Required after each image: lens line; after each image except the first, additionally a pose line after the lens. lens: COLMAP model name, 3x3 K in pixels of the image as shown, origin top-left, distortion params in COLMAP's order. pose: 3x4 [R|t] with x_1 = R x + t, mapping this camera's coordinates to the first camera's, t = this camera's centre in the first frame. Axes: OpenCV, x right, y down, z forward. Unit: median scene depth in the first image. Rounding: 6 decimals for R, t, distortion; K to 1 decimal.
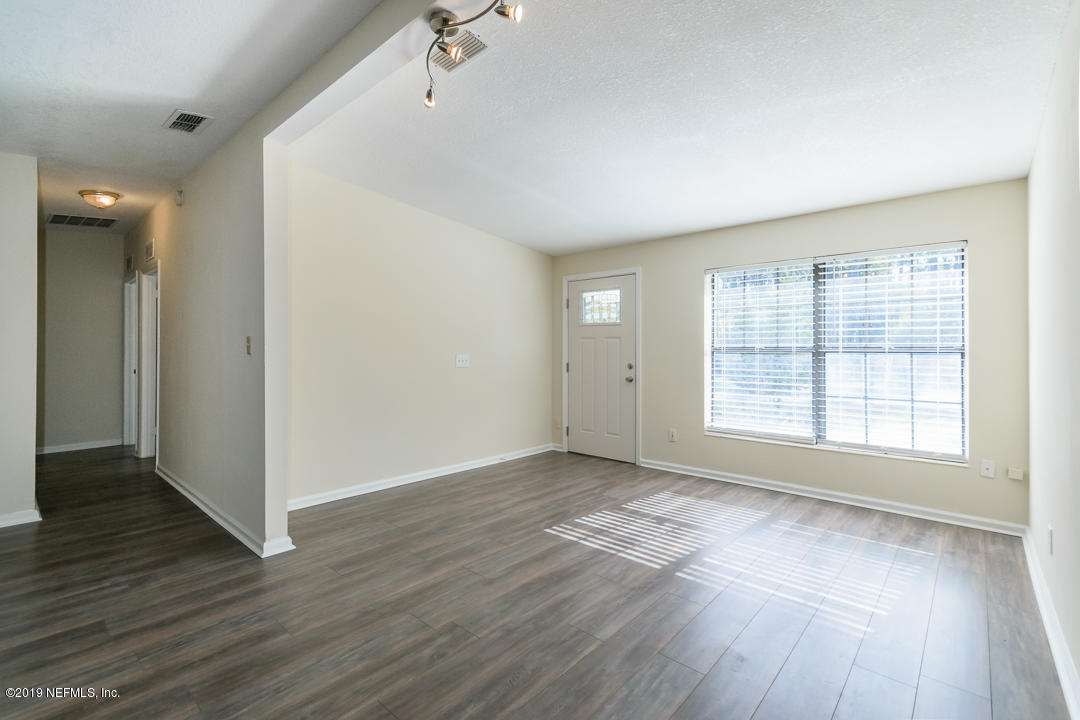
lens RADIAL K [[485.8, 0, 535.6], [0, 485.8, 340.0], [0, 0, 1]] dist [0.001177, -0.000062]
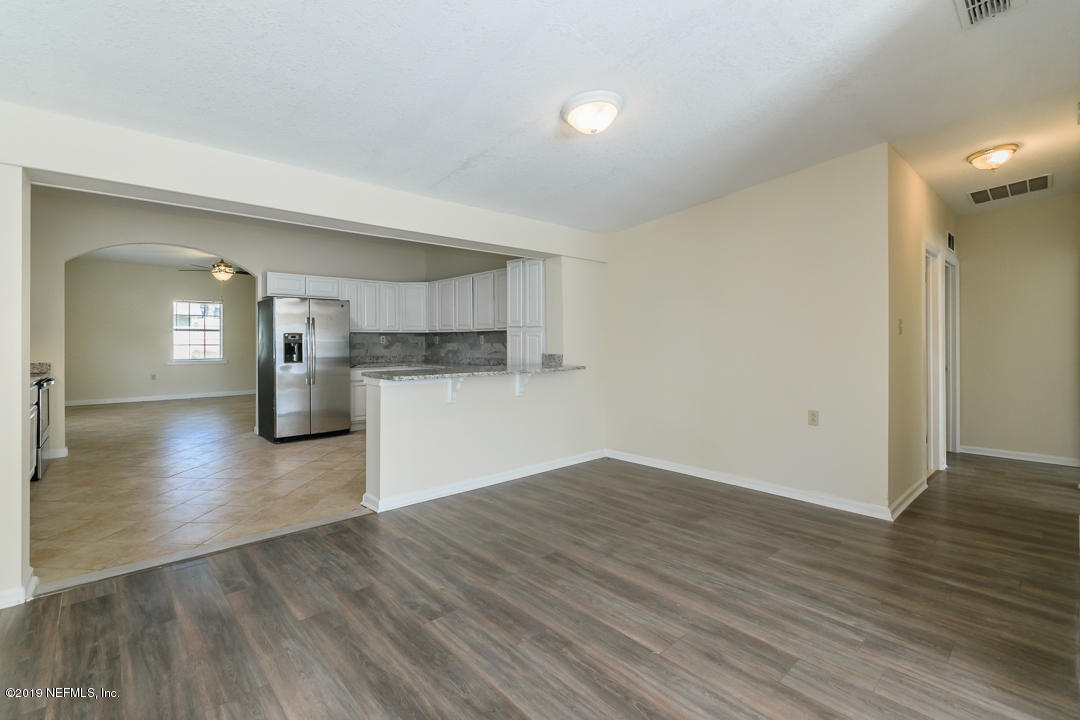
lens RADIAL K [[485.8, 0, 535.6], [0, 485.8, 340.0], [0, 0, 1]] dist [0.001177, -0.000062]
pose [[-0.112910, 0.002644, -0.993602, 0.009159], [0.012843, 0.999917, 0.001201, 0.007562], [0.993522, -0.012626, -0.112934, 0.568514]]
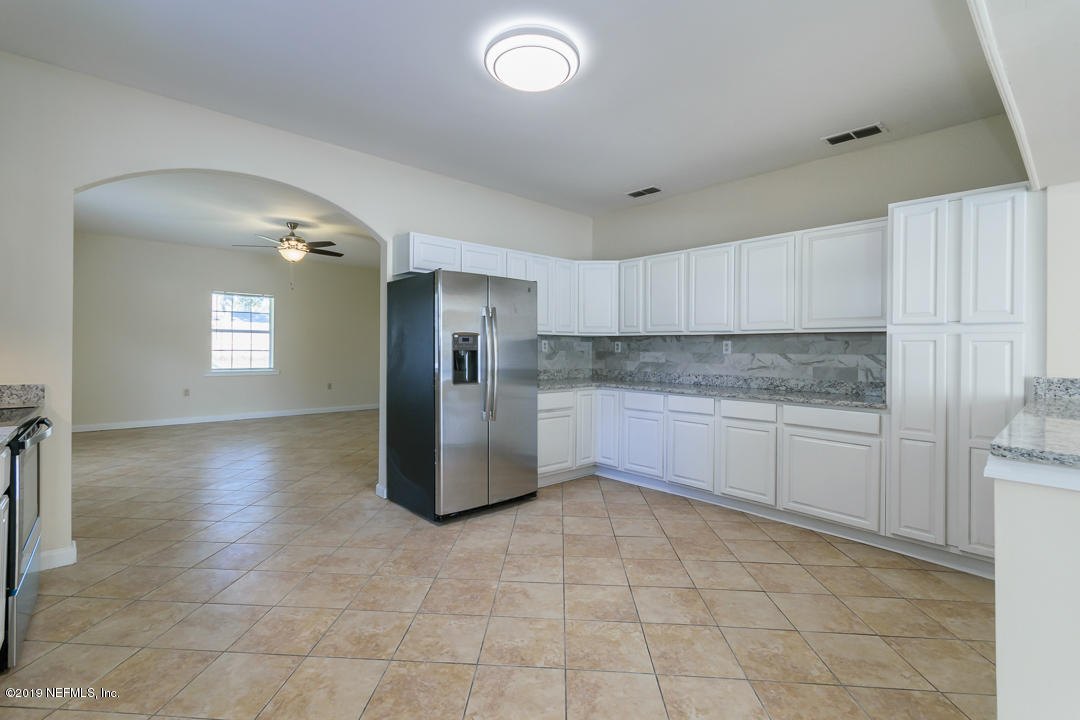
lens RADIAL K [[482.1, 0, 539.4], [0, 482.1, 347.7], [0, 0, 1]] dist [0.000401, 0.000079]
pose [[-0.107245, 0.001907, -0.994231, -0.879747], [0.003556, 0.999993, 0.001534, 0.001410], [0.994226, -0.003371, -0.107250, -0.527082]]
